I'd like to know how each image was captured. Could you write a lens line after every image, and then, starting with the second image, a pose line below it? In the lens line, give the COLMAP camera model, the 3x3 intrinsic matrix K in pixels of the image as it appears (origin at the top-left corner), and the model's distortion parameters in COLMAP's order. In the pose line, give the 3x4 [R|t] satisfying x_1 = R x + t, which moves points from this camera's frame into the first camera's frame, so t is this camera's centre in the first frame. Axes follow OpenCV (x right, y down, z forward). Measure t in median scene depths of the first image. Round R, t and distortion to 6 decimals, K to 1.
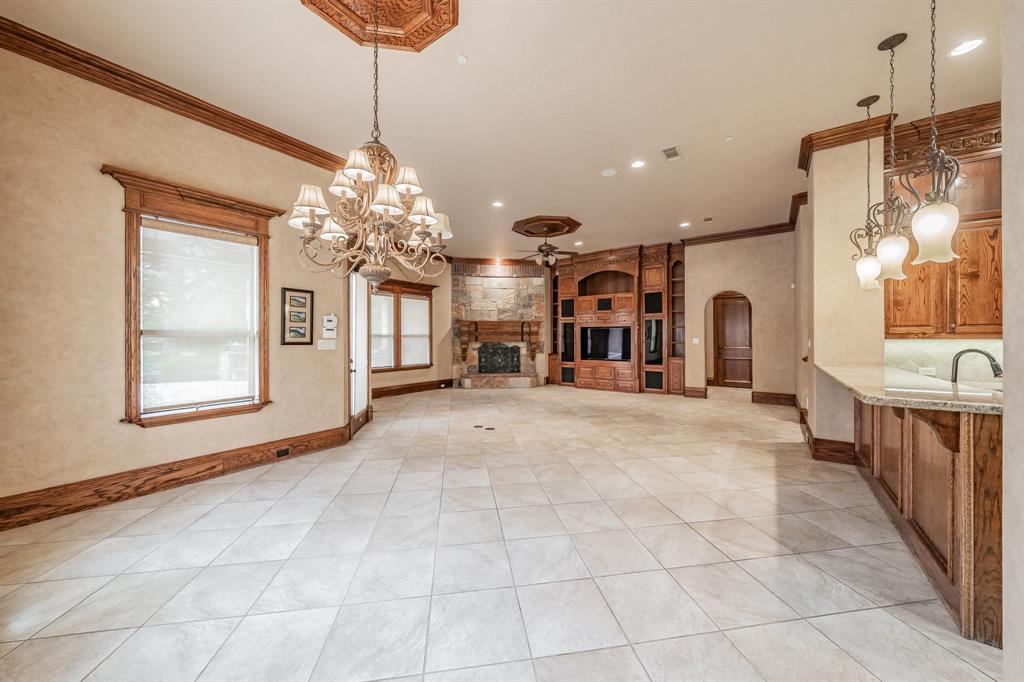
lens RADIAL K [[355.9, 0, 512.6], [0, 355.9, 339.4], [0, 0, 1]] dist [-0.000197, -0.000055]
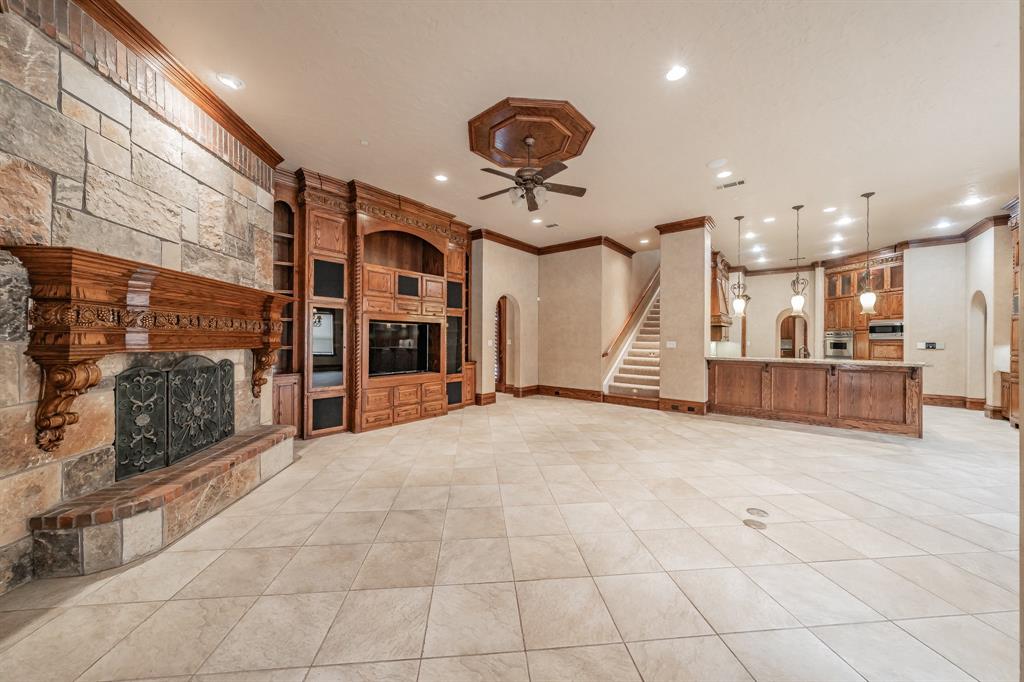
lens RADIAL K [[355.9, 0, 507.2], [0, 355.9, 339.6], [0, 0, 1]] dist [-0.000197, -0.000055]
pose [[0.054681, 0.002112, 0.998502, -0.333115], [-0.002539, 0.999995, -0.001976, -0.001938], [-0.998501, -0.002427, 0.054686, 0.730911]]
